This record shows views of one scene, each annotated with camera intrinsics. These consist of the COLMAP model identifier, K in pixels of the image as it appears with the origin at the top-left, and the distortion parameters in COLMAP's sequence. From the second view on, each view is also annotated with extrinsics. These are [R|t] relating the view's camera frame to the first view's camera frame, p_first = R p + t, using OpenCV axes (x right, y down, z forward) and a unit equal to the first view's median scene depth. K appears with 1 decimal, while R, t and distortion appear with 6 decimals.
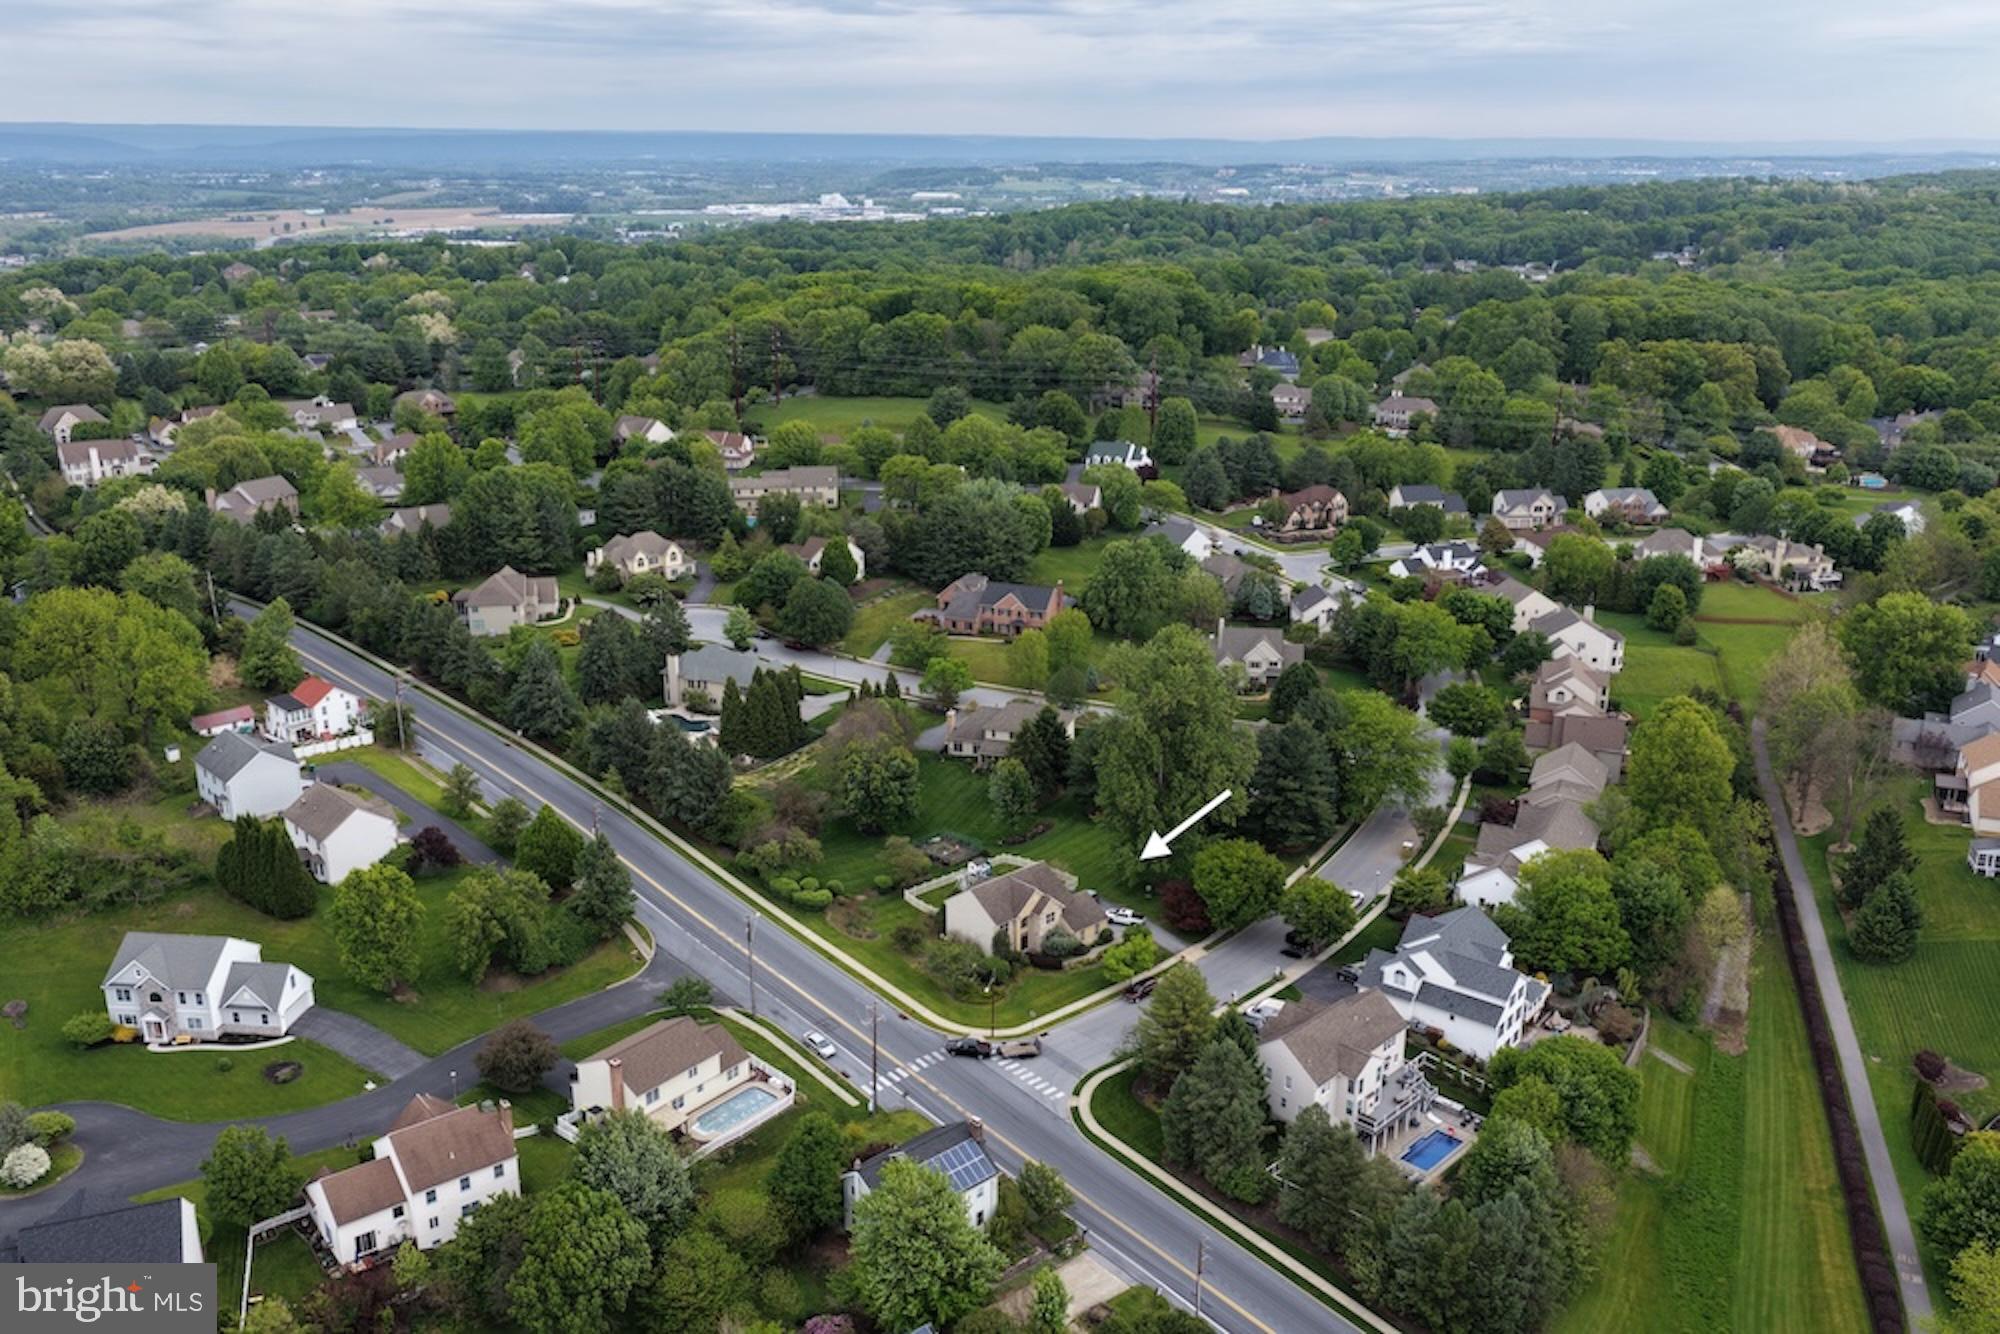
lens RADIAL K [[1666.5, 0, 1007.1], [0, 1666.5, 675.4], [0, 0, 1]] dist [-0.011824, 0.028058]
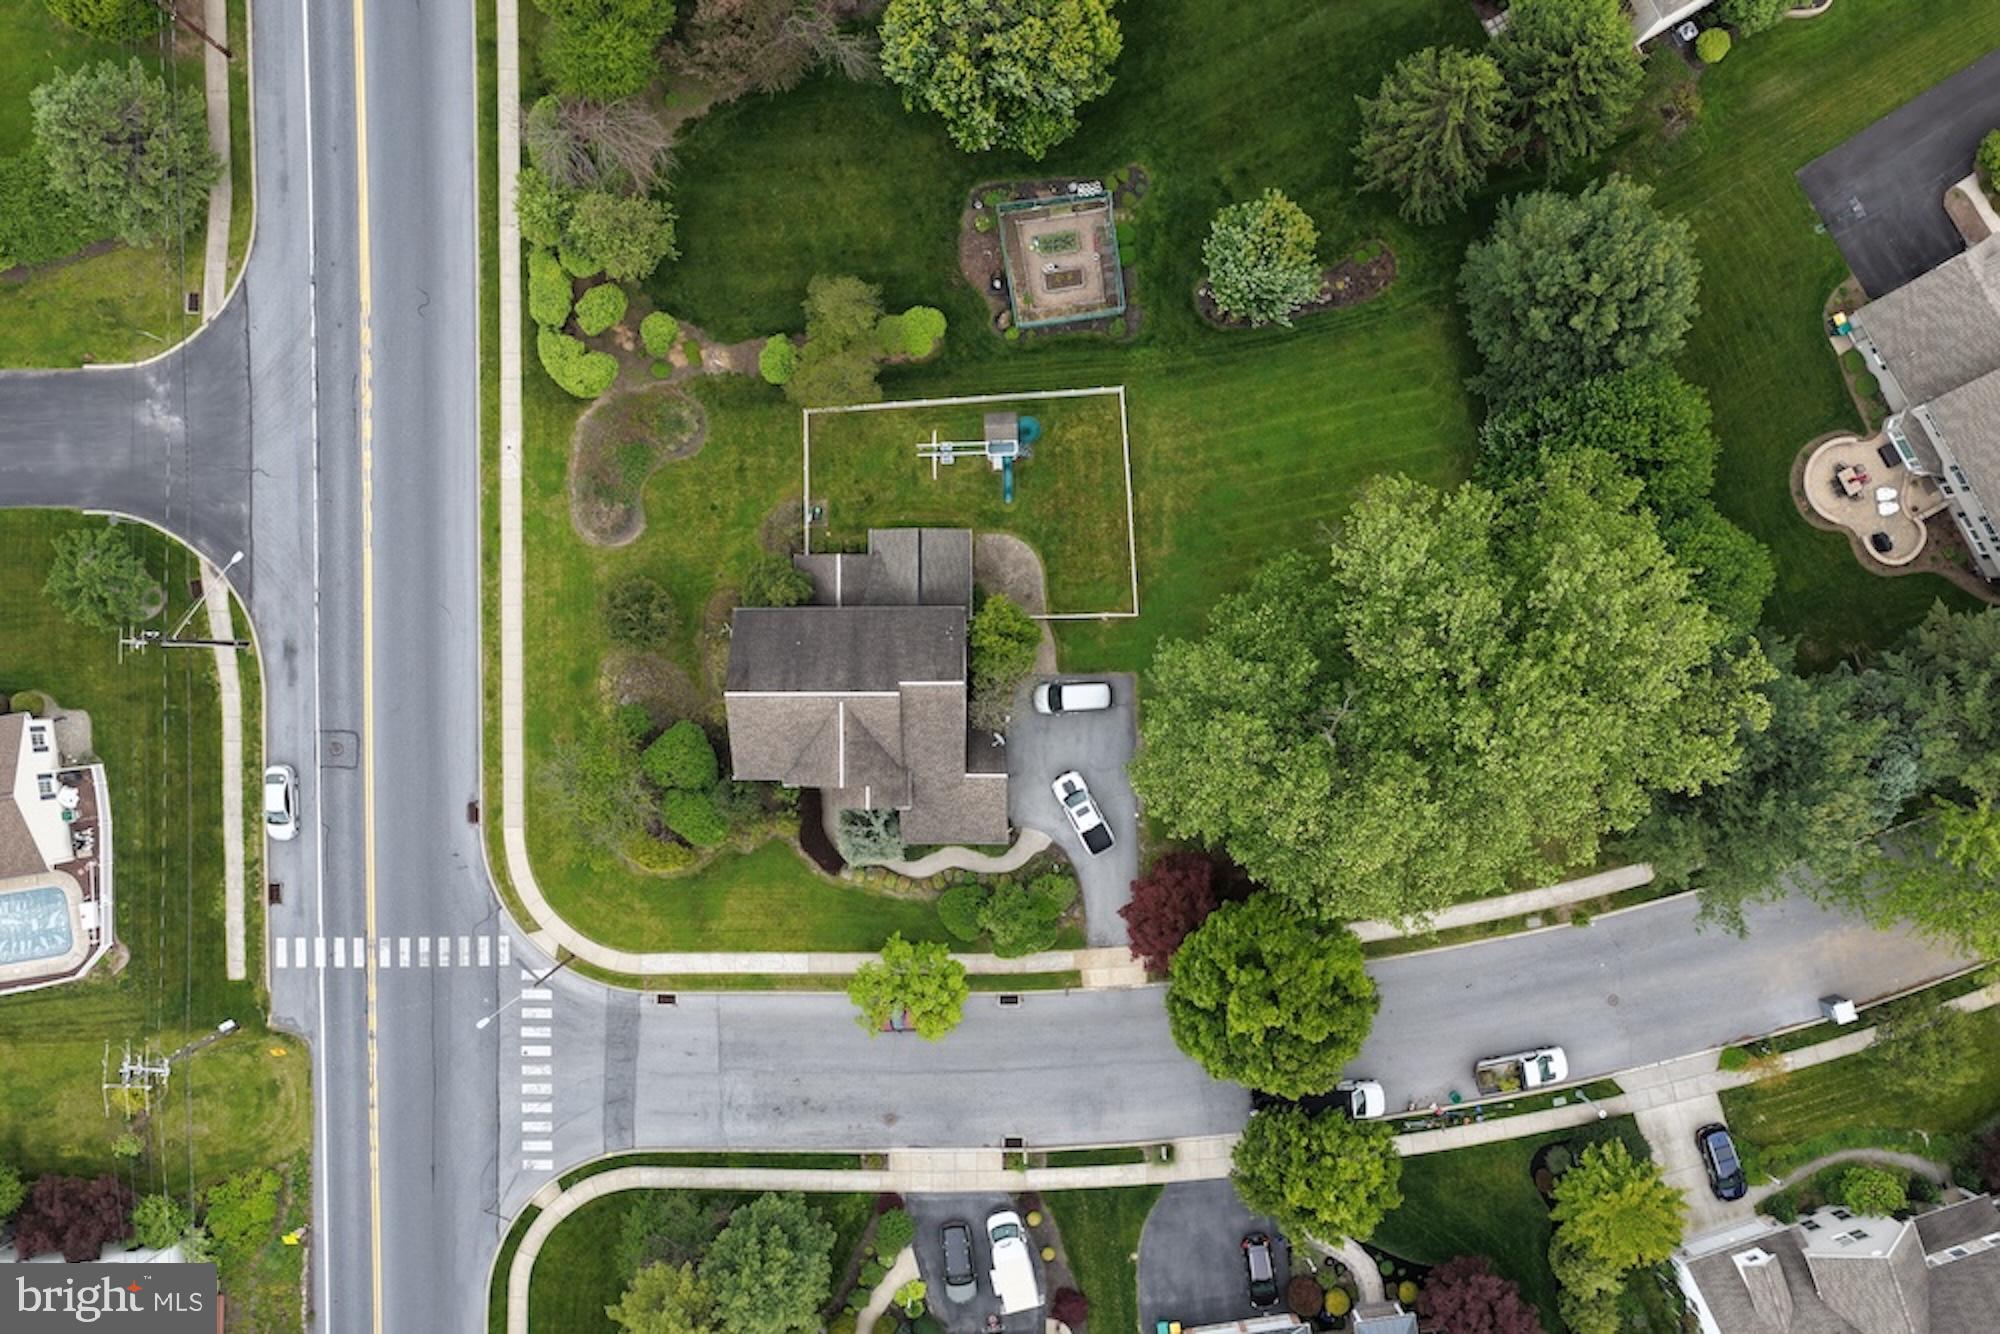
lens RADIAL K [[1666.5, 0, 1007.1], [0, 1666.5, 675.4], [0, 0, 1]] dist [-0.011824, 0.028058]
pose [[0.735578, 0.677438, -0.002020, 0.032032], [-0.203316, 0.223608, 0.953238, -0.323873], [0.646211, -0.700770, 0.302214, 0.928507]]
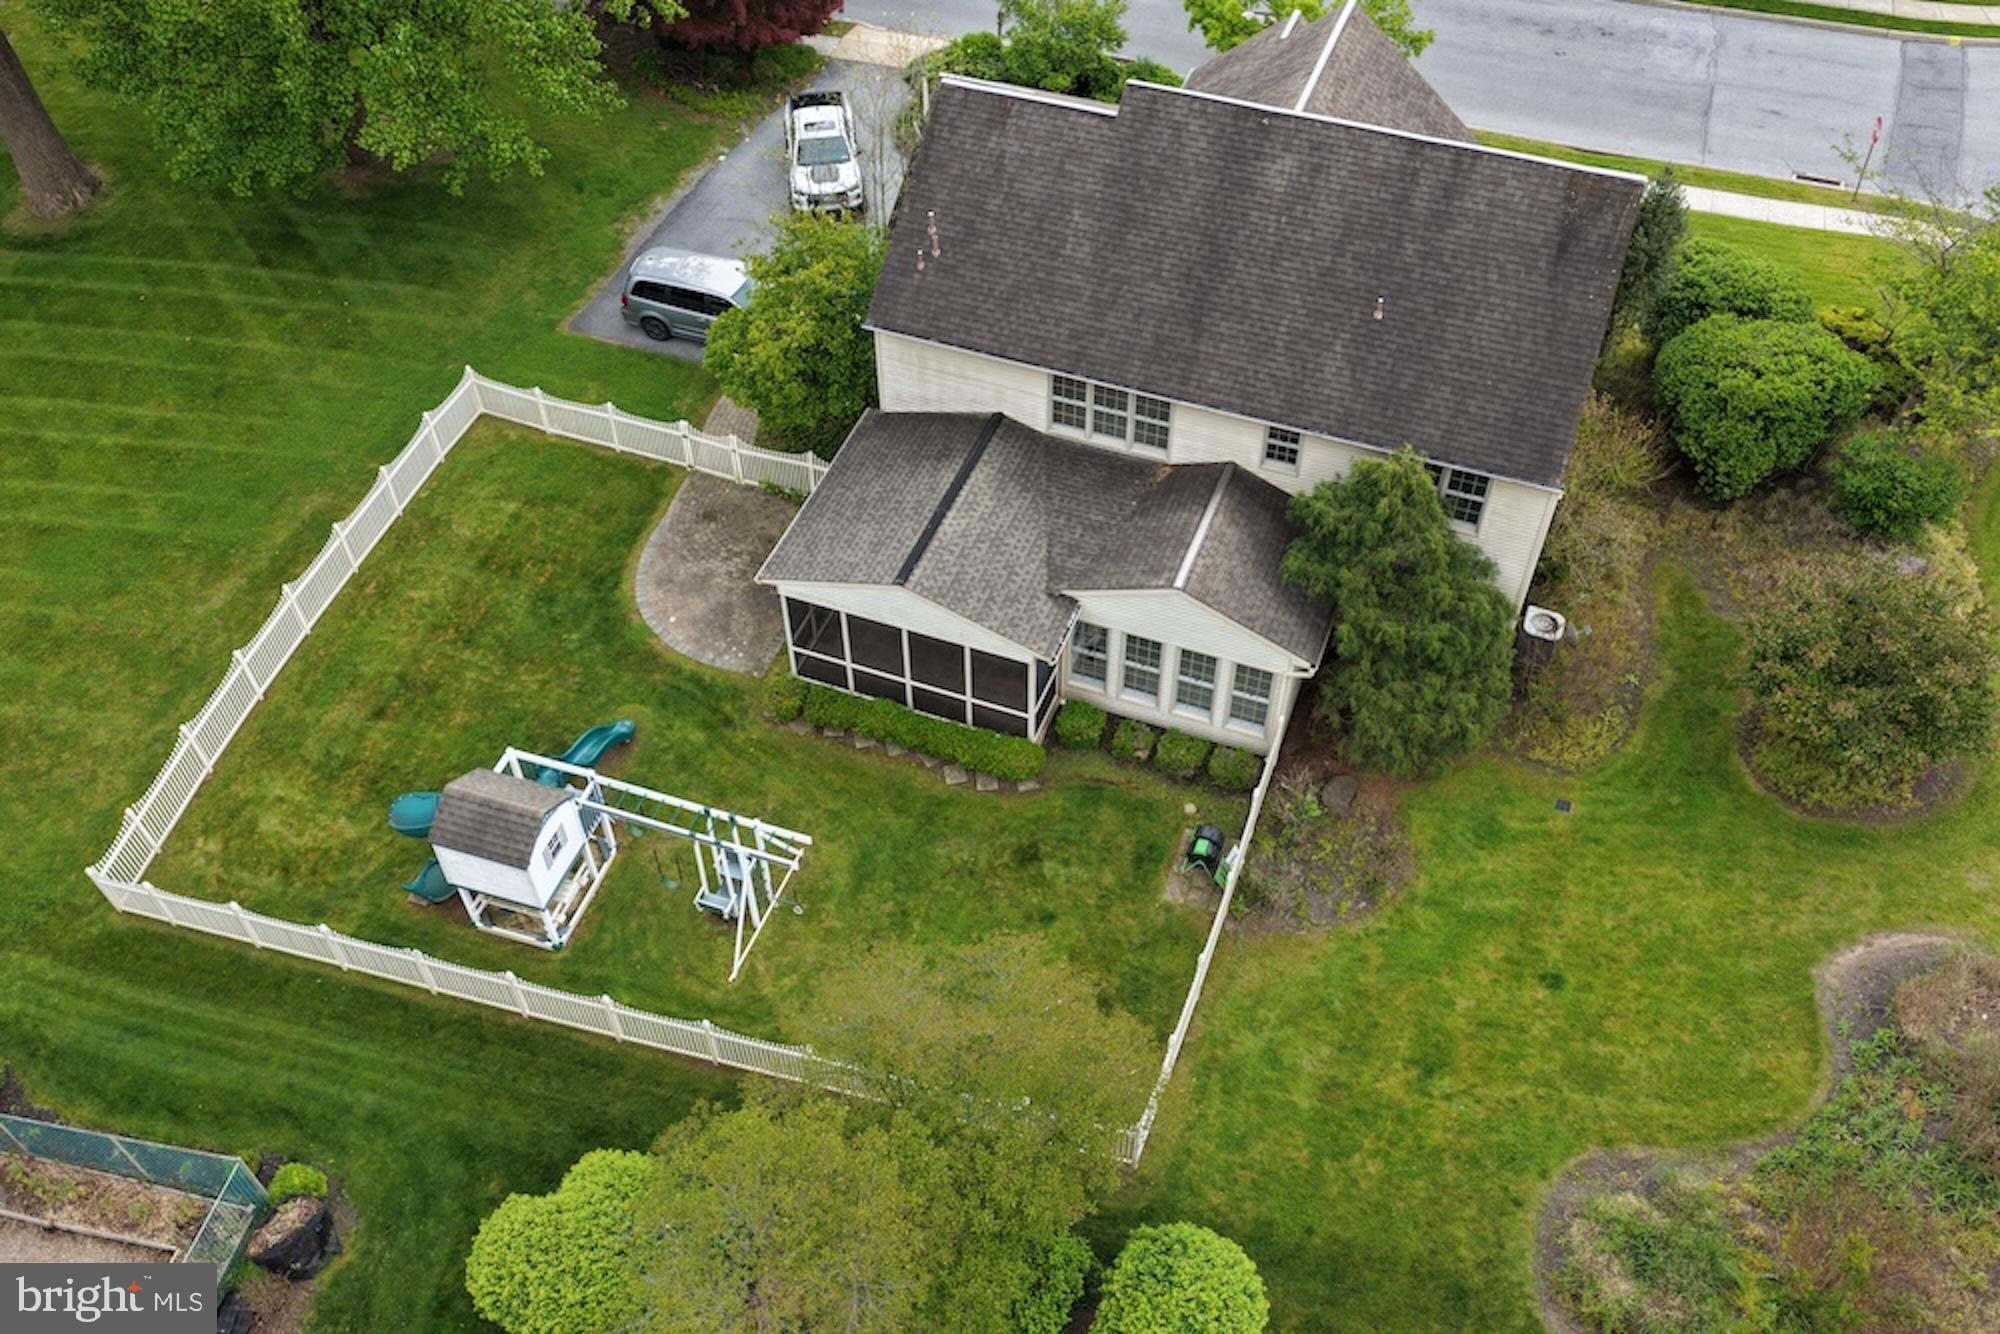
lens RADIAL K [[1666.5, 0, 1007.1], [0, 1666.5, 675.4], [0, 0, 1]] dist [-0.011824, 0.028058]
pose [[-0.444607, -0.672007, 0.592226, -0.113583], [0.277343, 0.525398, 0.804387, 0.019515], [-0.851708, 0.521885, -0.047219, 1.090646]]
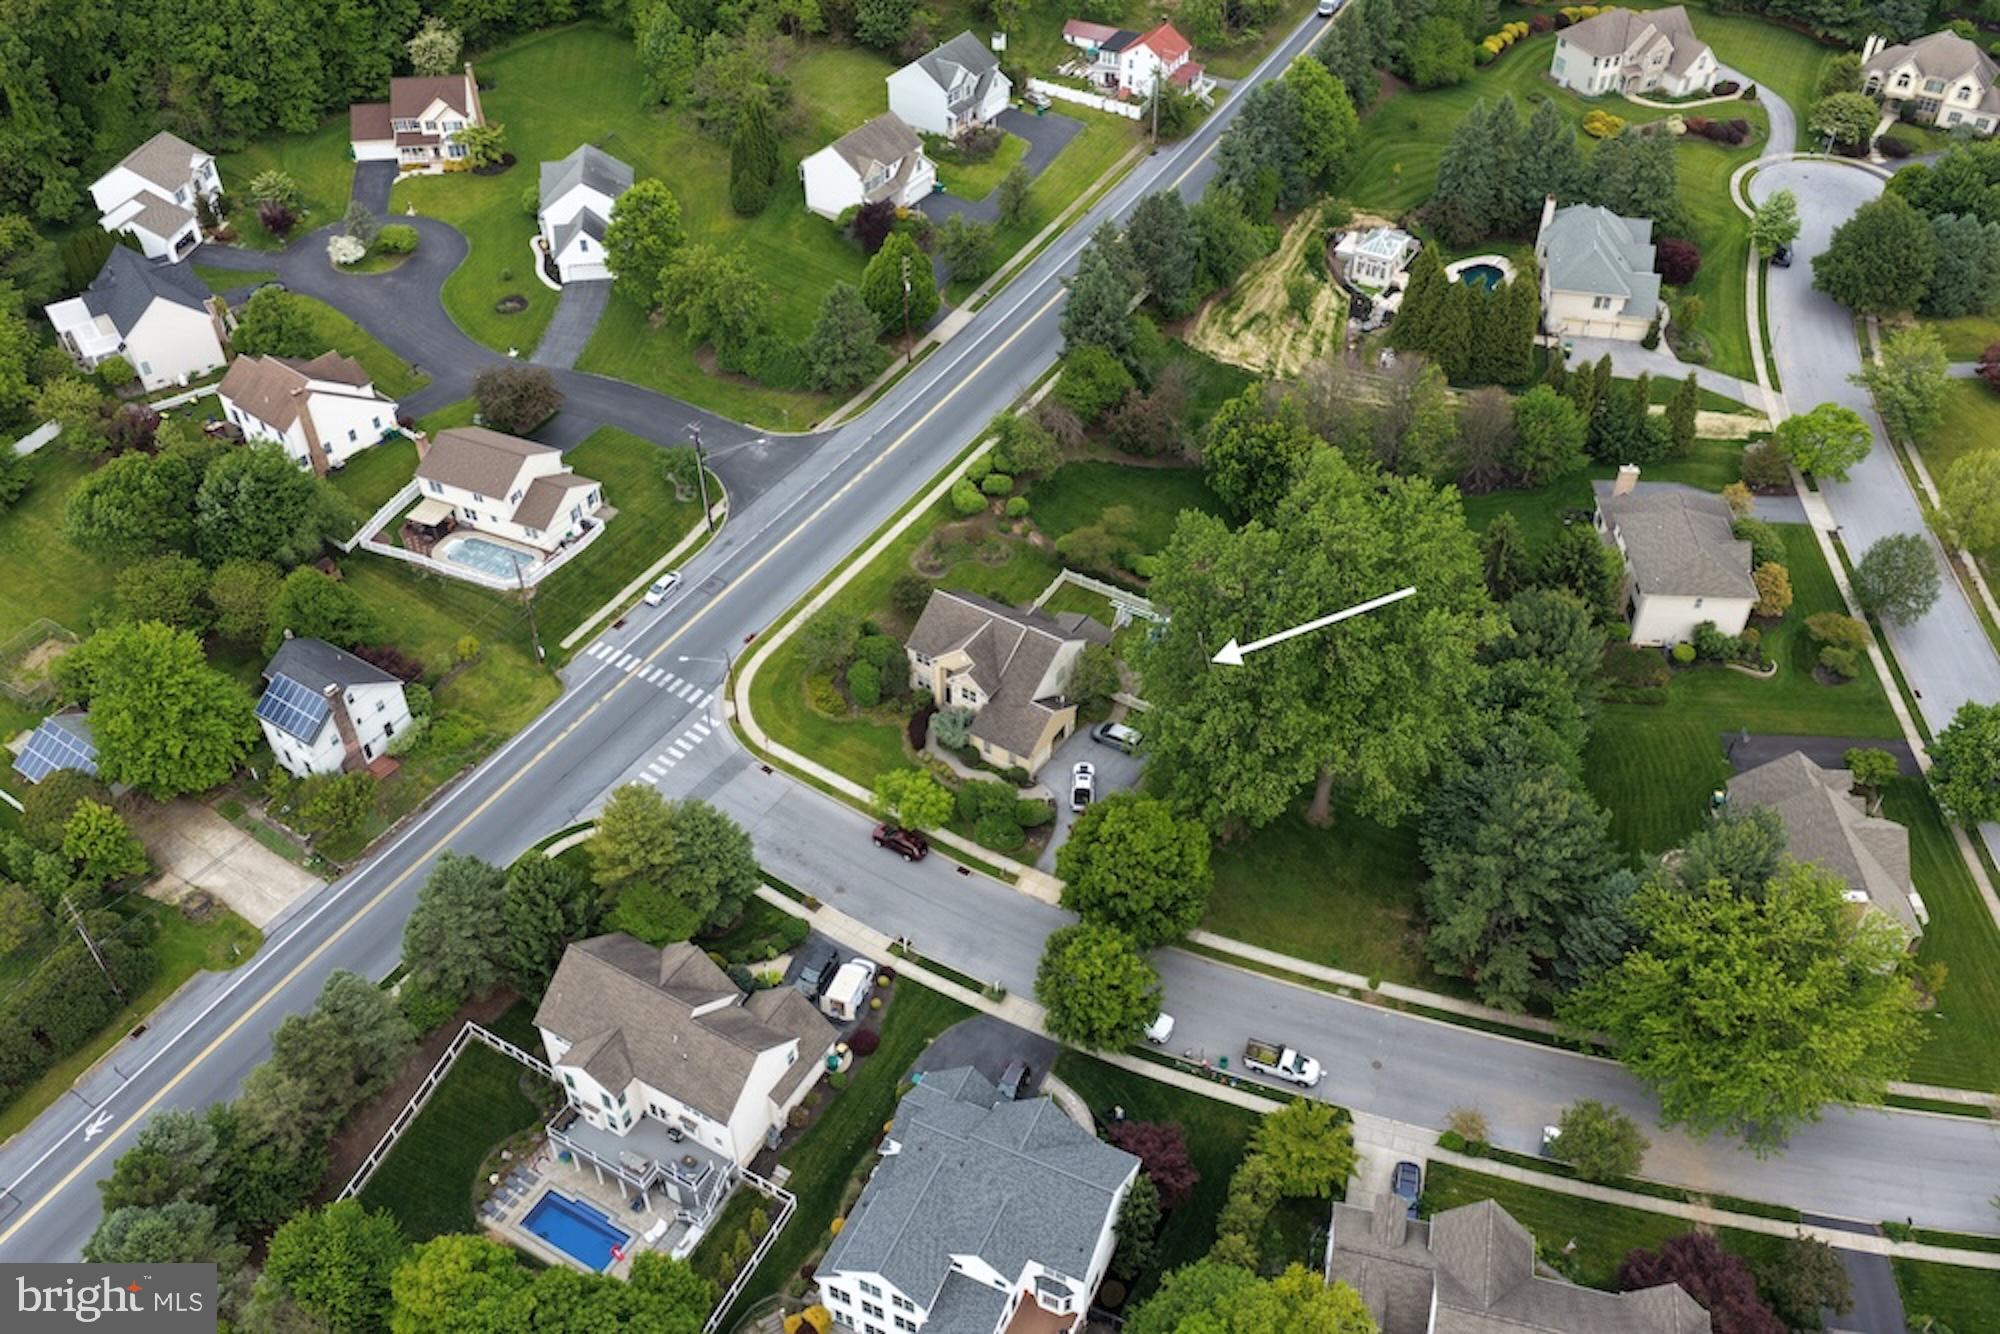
lens RADIAL K [[1666.5, 0, 1007.1], [0, 1666.5, 675.4], [0, 0, 1]] dist [-0.011824, 0.028058]
pose [[0.246215, 0.641610, -0.726440, 0.552611], [-0.294490, 0.763602, 0.574620, -0.279253], [0.923392, 0.072449, 0.376958, 0.764131]]
